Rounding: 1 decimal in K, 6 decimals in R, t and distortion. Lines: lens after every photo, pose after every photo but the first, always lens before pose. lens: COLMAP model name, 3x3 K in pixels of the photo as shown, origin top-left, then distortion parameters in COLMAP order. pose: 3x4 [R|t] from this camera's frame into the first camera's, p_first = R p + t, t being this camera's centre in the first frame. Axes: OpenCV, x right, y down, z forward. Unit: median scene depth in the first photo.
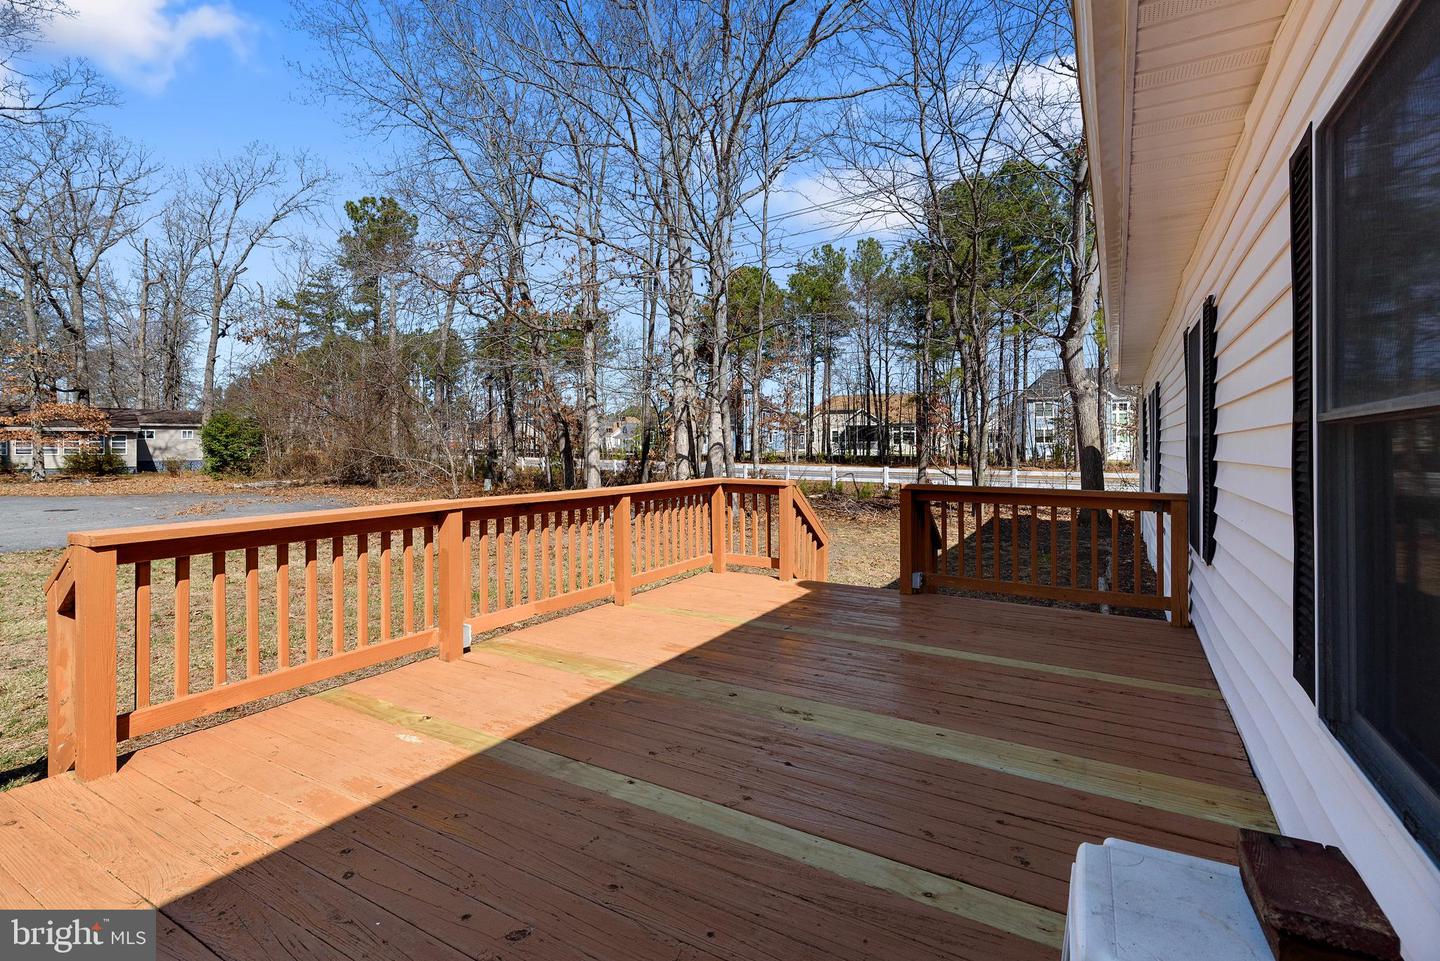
lens RADIAL K [[683.0, 0, 700.4], [0, 683.0, 477.3], [0, 0, 1]] dist [0.001528, 0.000042]
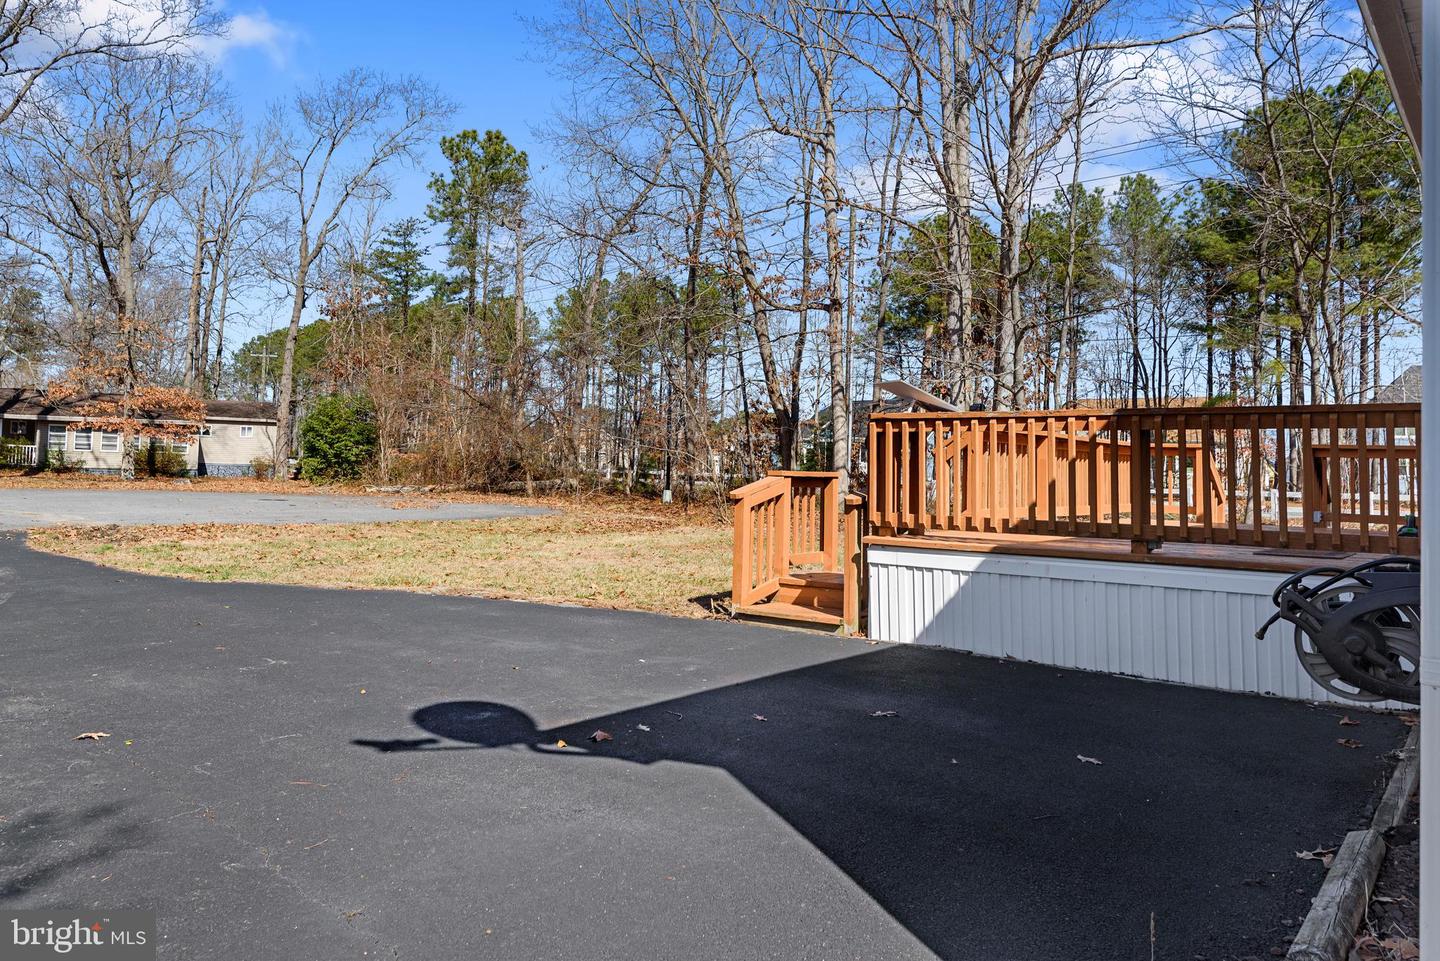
lens RADIAL K [[1034.7, 0, 720.0], [0, 1034.7, 480.5], [0, 0, 1]] dist [0.002610, -0.000802]
pose [[0.992906, 0.026742, -0.115859, -0.060006], [-0.031116, 0.998863, -0.036109, 0.018789], [0.114761, 0.039458, 0.992609, -0.114107]]
